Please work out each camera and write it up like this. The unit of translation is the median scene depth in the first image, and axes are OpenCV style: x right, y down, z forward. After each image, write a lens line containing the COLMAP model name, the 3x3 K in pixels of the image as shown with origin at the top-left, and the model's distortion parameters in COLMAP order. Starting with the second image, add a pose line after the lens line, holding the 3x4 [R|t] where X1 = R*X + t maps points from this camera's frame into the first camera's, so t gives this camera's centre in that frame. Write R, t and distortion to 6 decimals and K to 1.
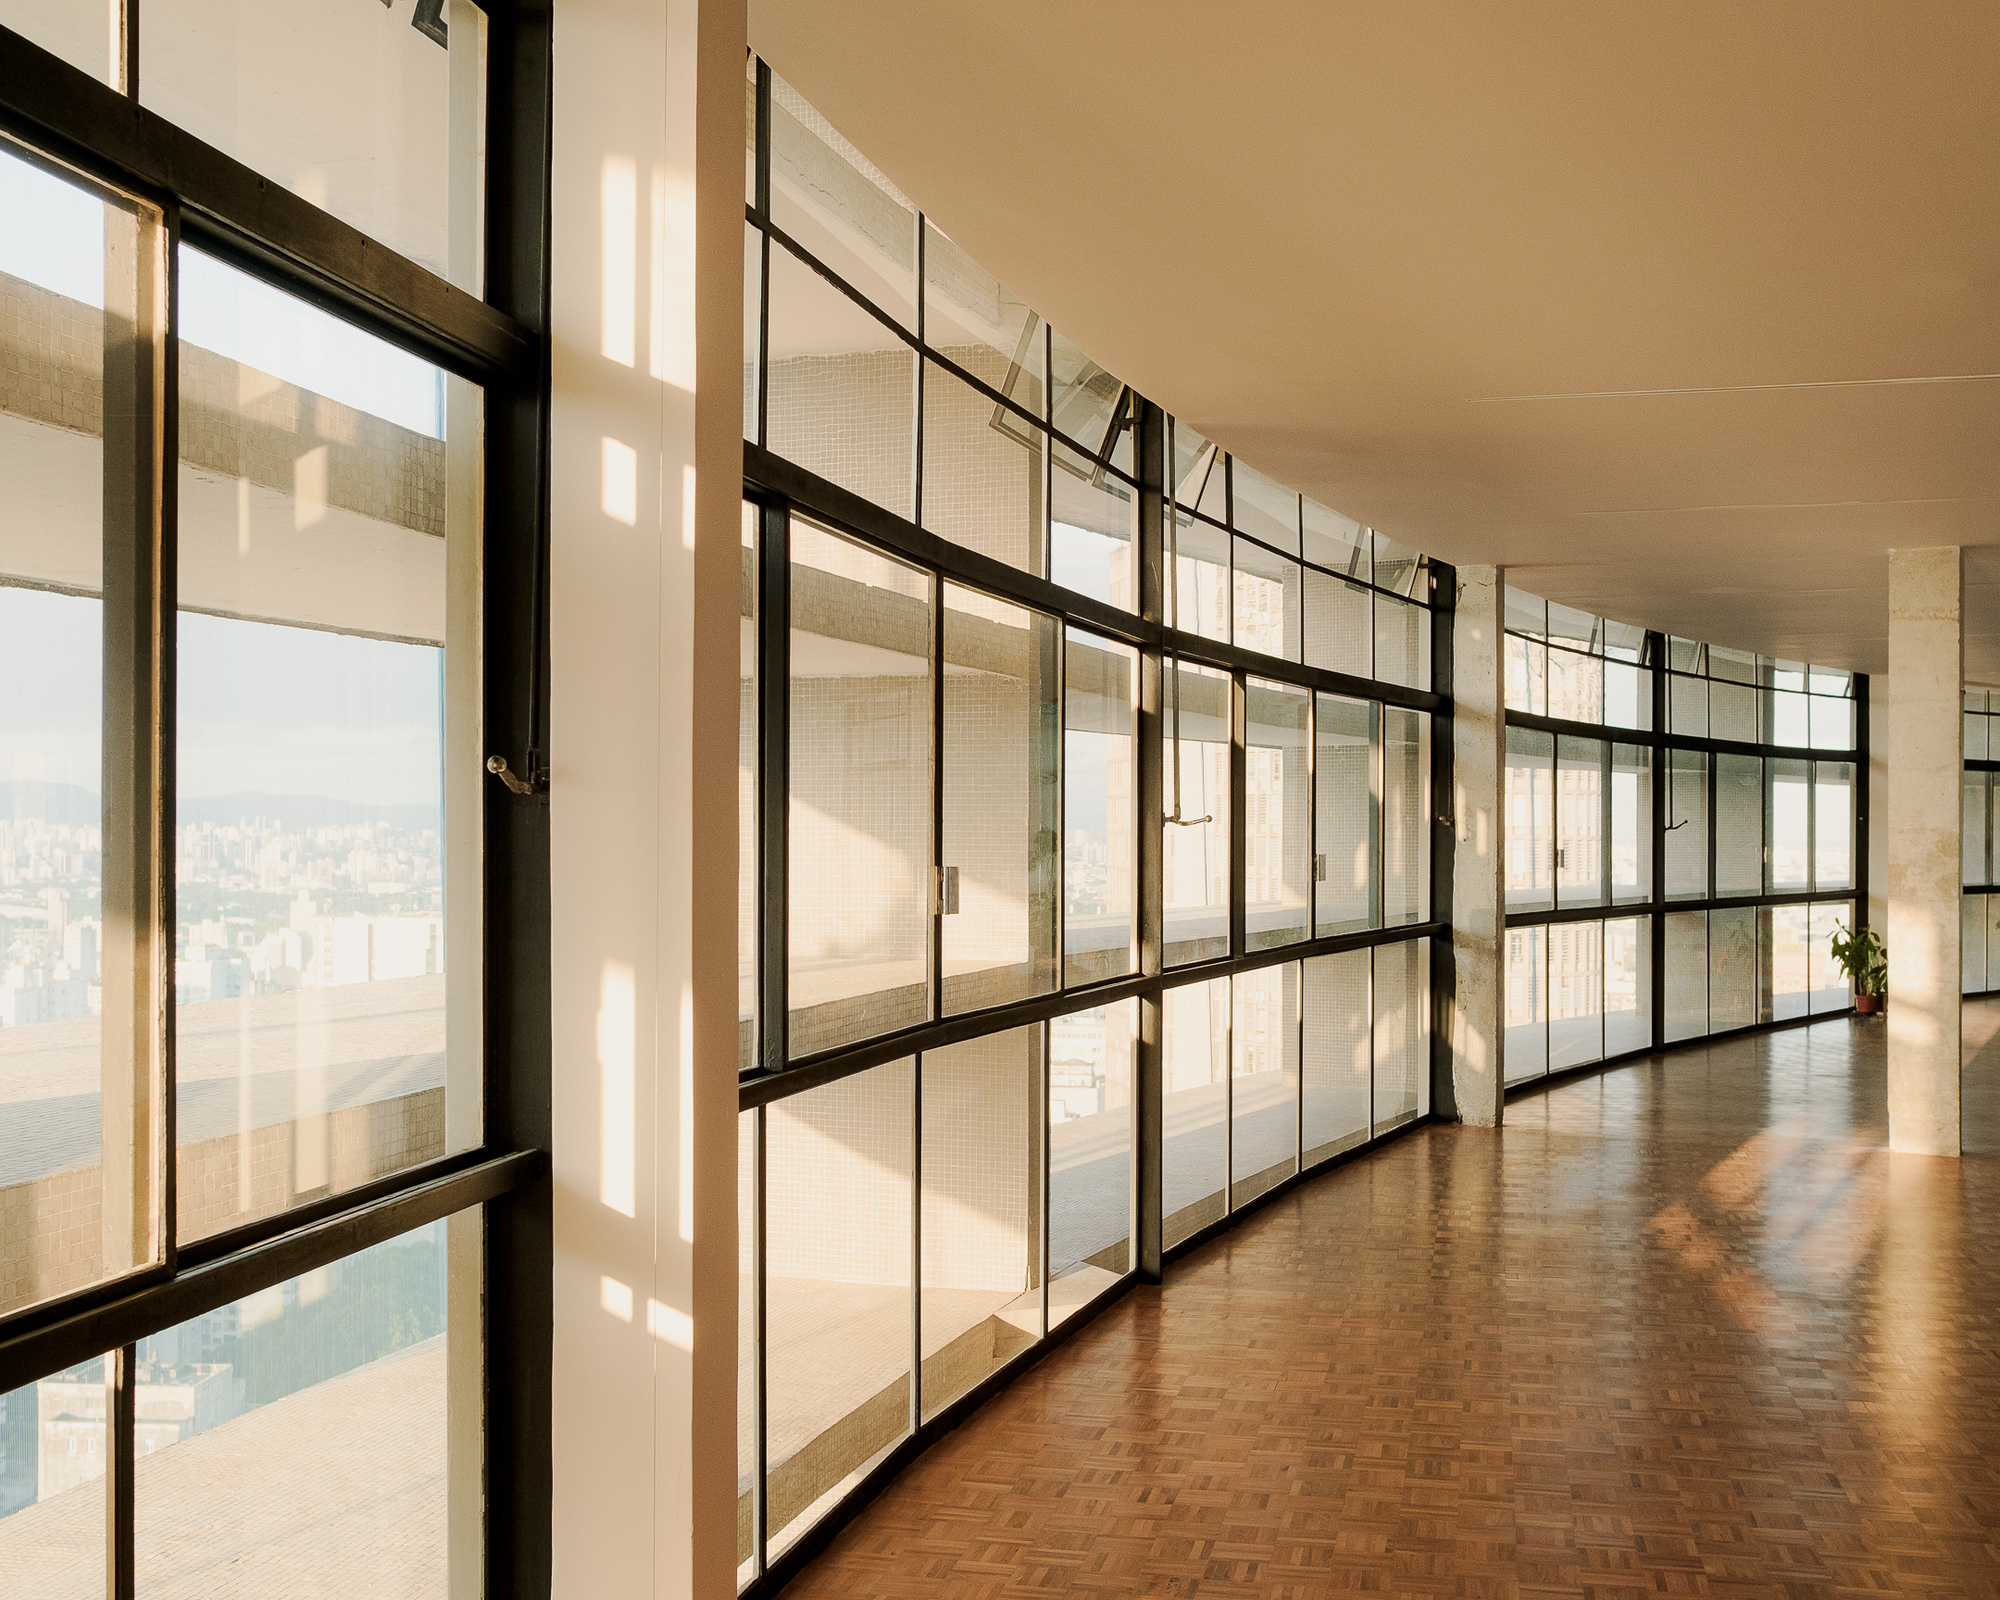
lens RADIAL K [[2361.1, 0, 1000.0], [0, 2361.1, 800.0], [0, 0, 1]] dist [-0.072425, 0.191158]
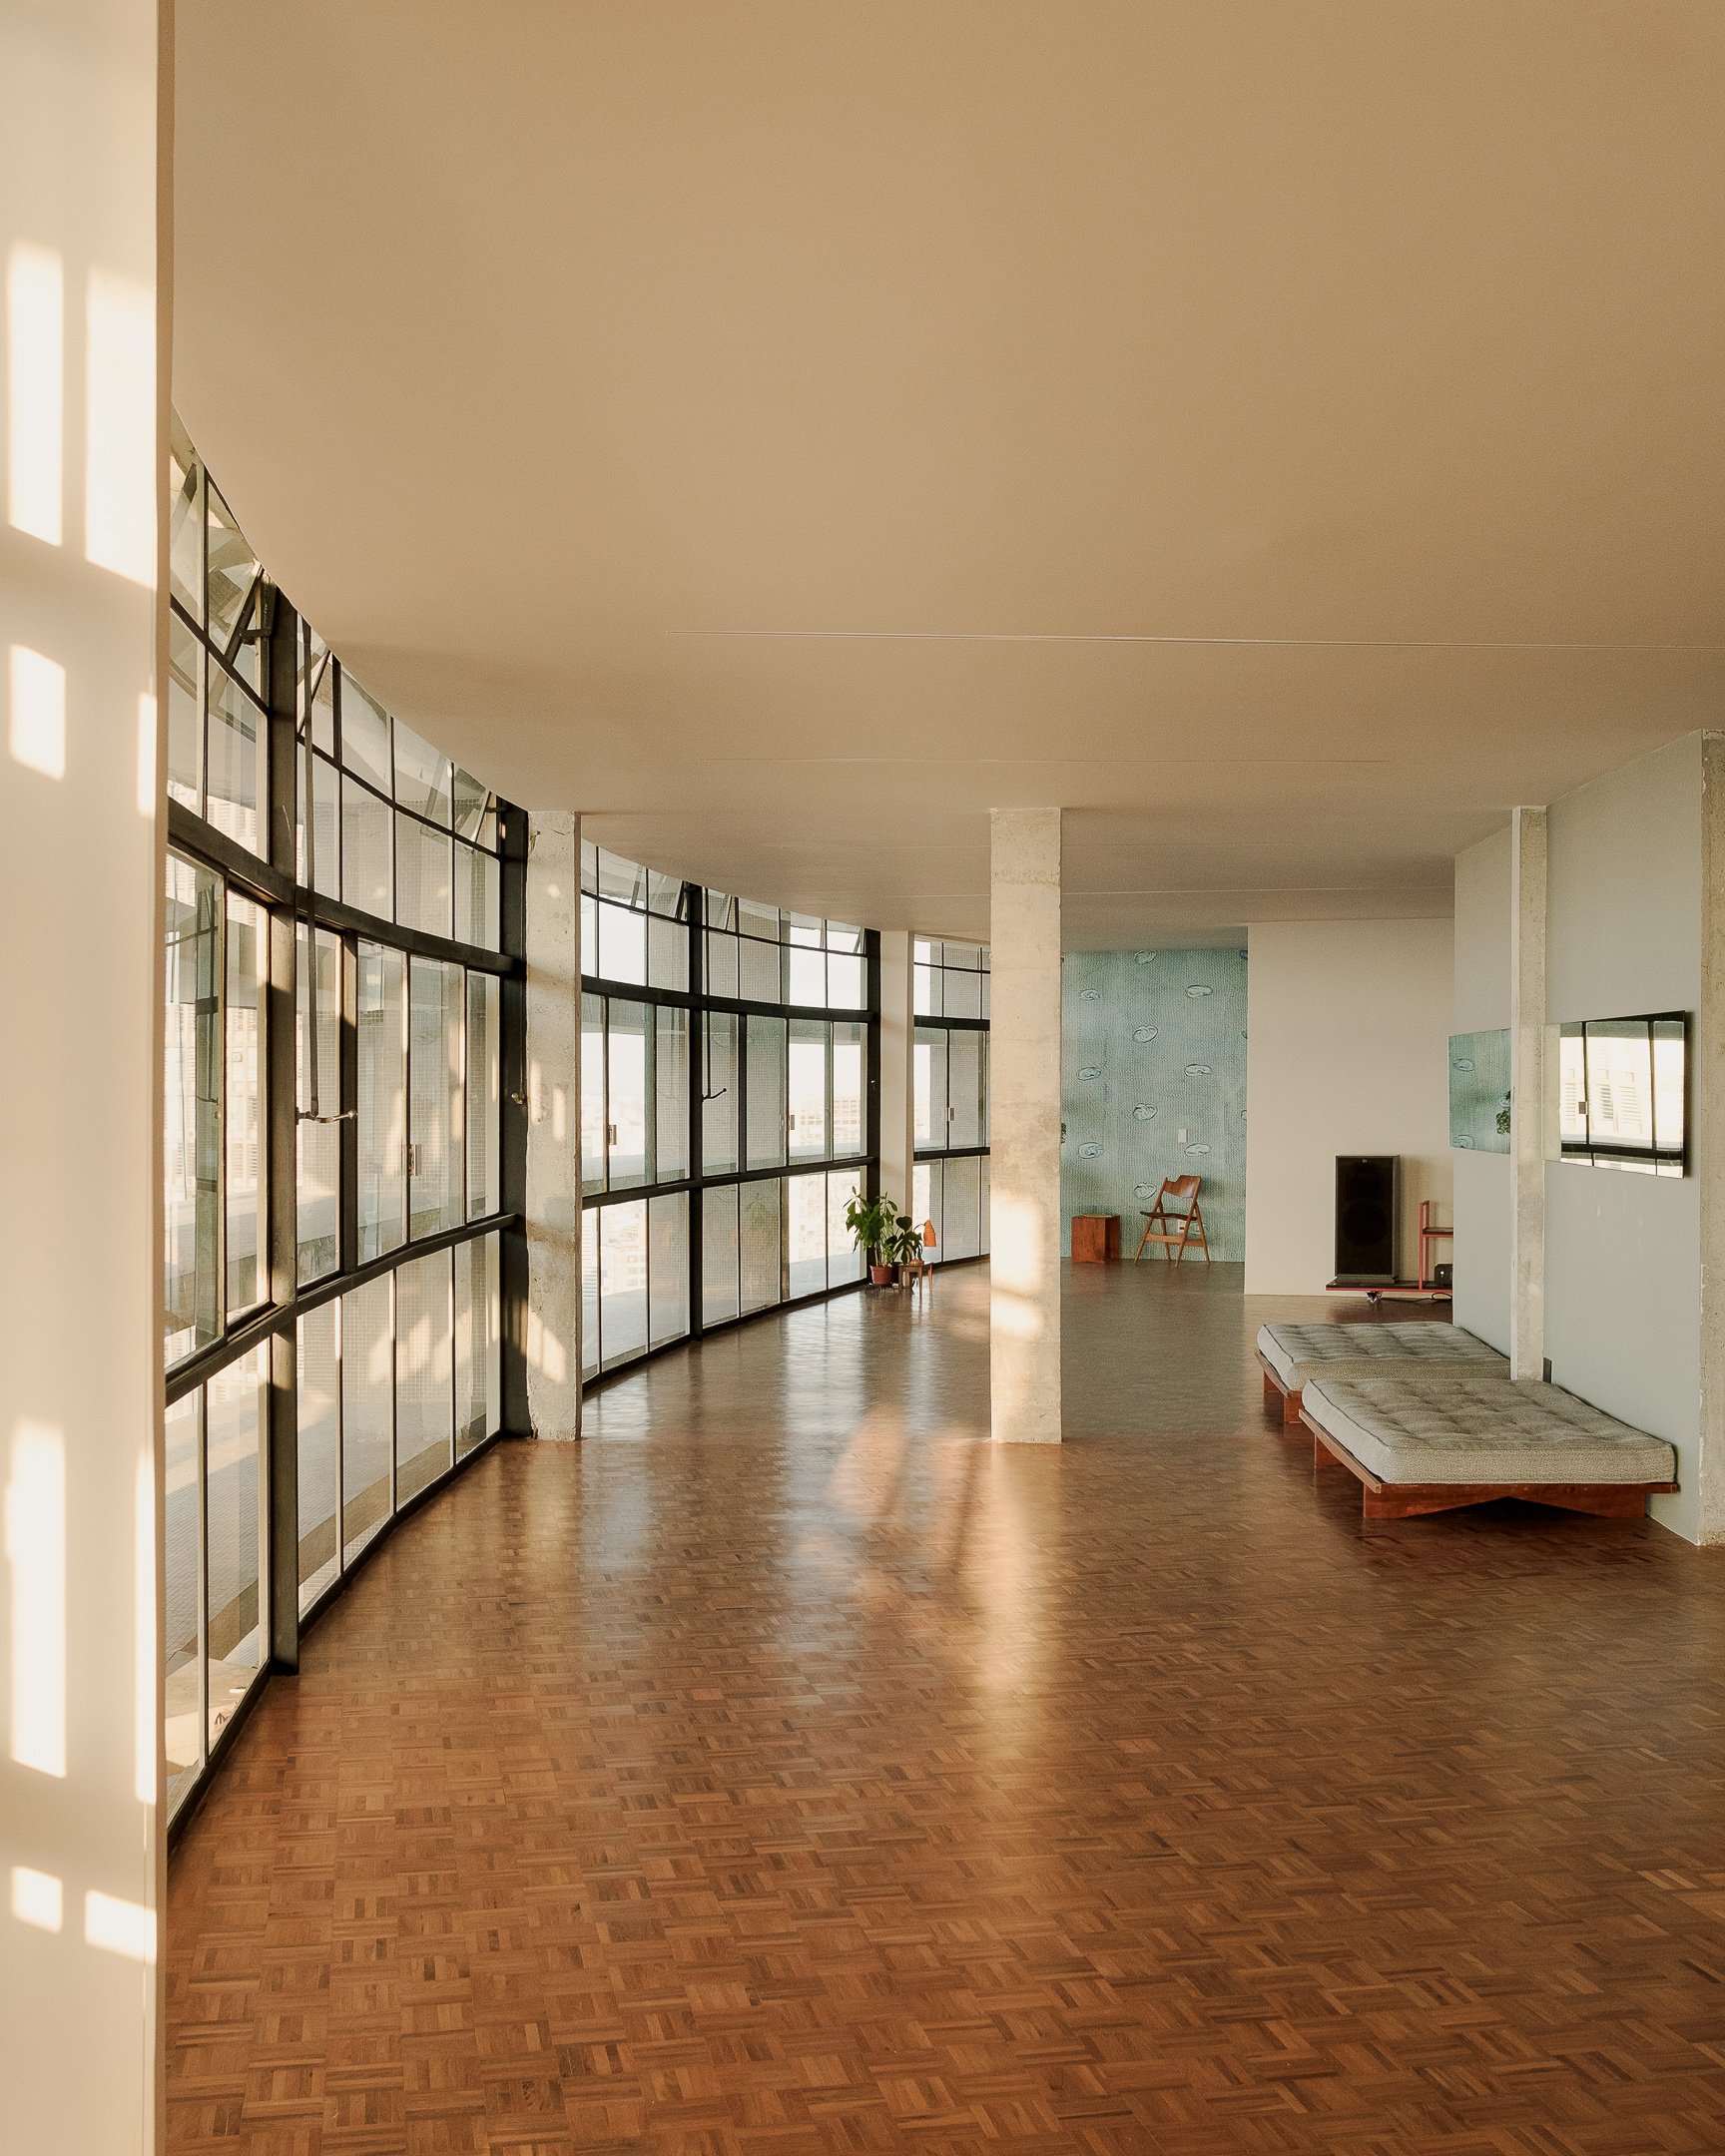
lens RADIAL K [[2545.4, 0, 862.5], [0, 2545.4, 1078.0], [0, 0, 1]] dist [-0.072425, 0.191158]
pose [[0.915959, -0.010581, 0.401133, -0.075139], [0.005258, 0.999883, 0.014369, -0.011987], [-0.401238, -0.011052, 0.915907, 0.072537]]
